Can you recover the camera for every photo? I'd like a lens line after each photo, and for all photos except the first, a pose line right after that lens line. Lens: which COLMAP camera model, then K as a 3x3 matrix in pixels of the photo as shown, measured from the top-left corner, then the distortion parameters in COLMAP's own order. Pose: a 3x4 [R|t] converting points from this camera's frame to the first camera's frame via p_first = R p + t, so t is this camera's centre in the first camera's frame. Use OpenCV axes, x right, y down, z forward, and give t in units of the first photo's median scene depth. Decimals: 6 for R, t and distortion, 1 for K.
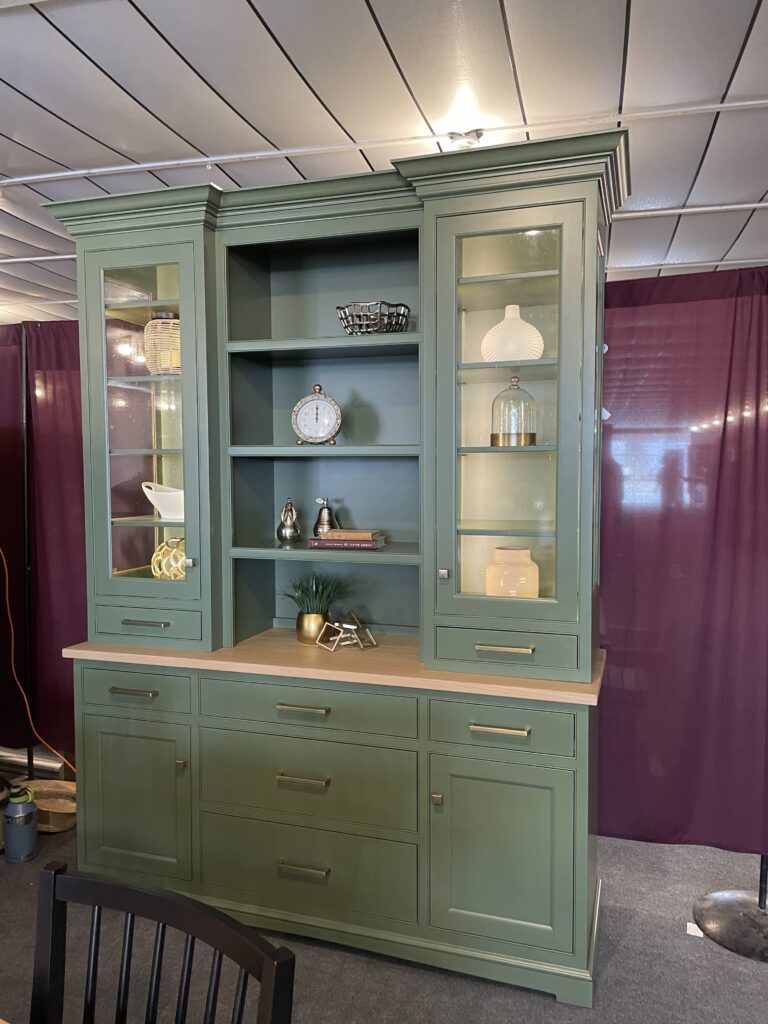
lens RADIAL K [[792.5, 0, 385.0], [0, 792.5, 513.9], [0, 0, 1]] dist [0.053501, 0.002324]
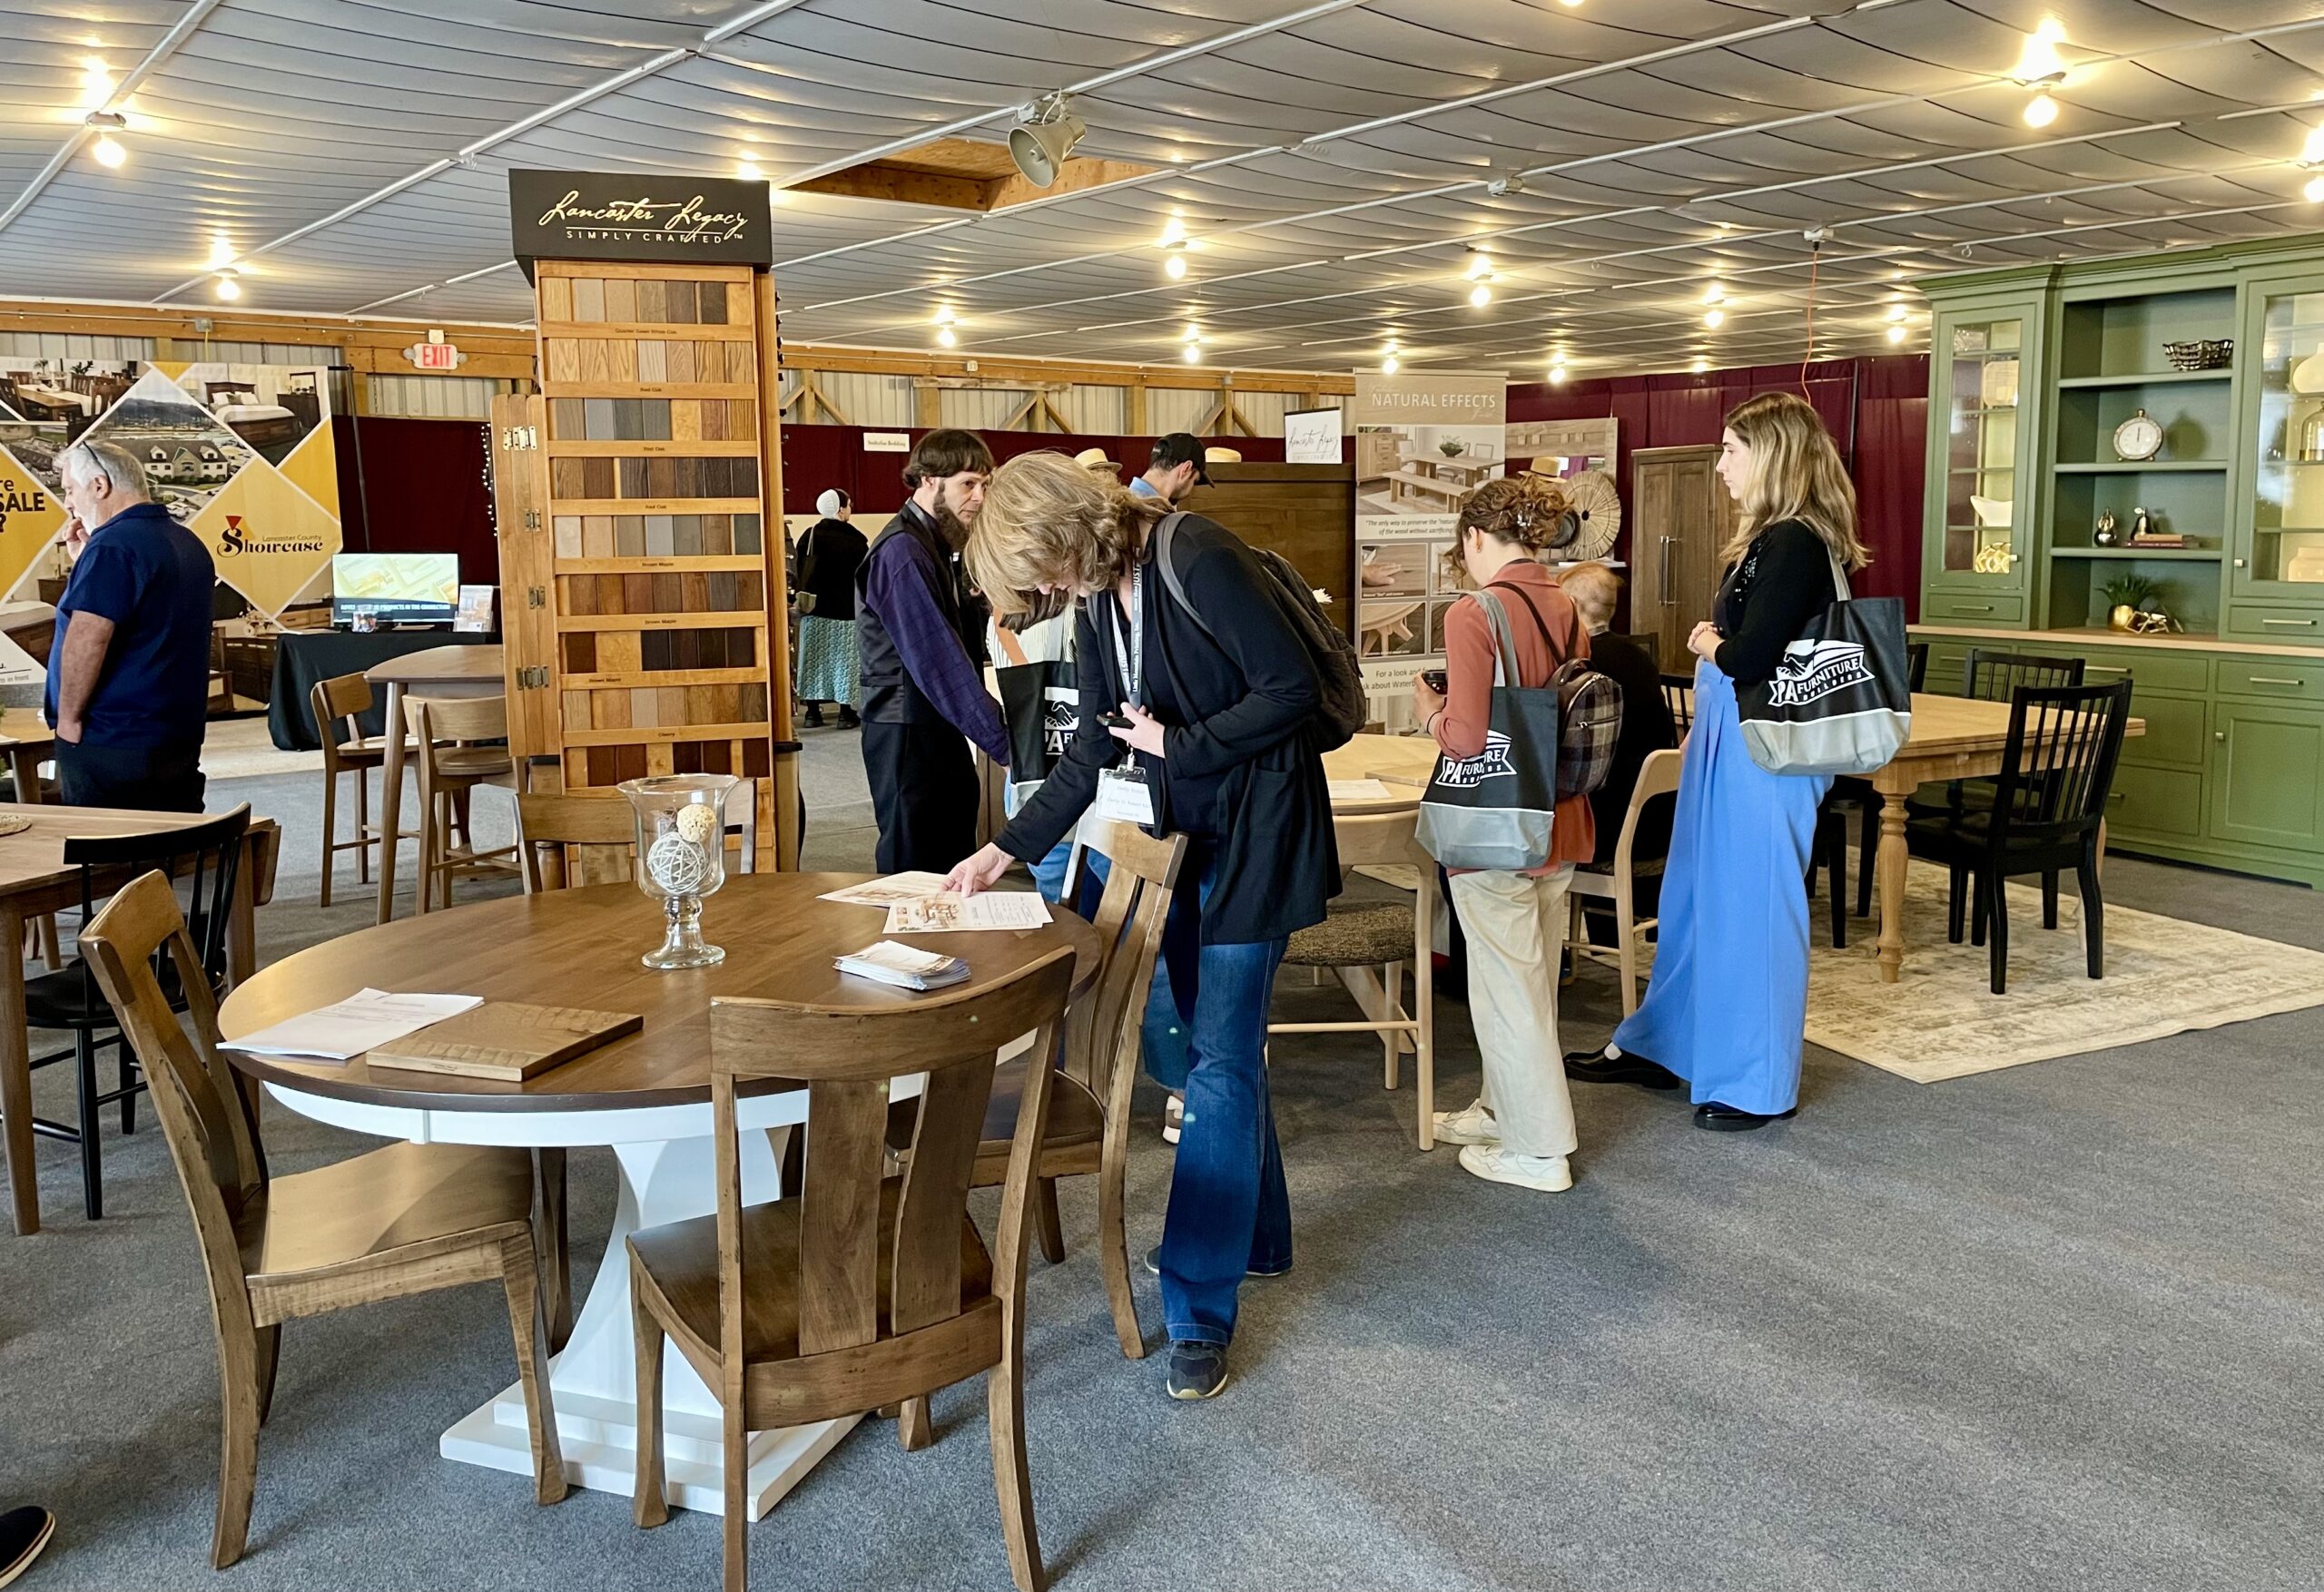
lens RADIAL K [[1863.3, 0, 1180.4], [0, 1863.3, 693.1], [0, 0, 1]] dist [0.045085, 0.002881]
pose [[0.825522, 0.057689, -0.561414, 0.326998], [-0.032832, 0.997986, 0.054273, 0.147516], [0.563415, -0.026371, 0.825753, -2.075900]]
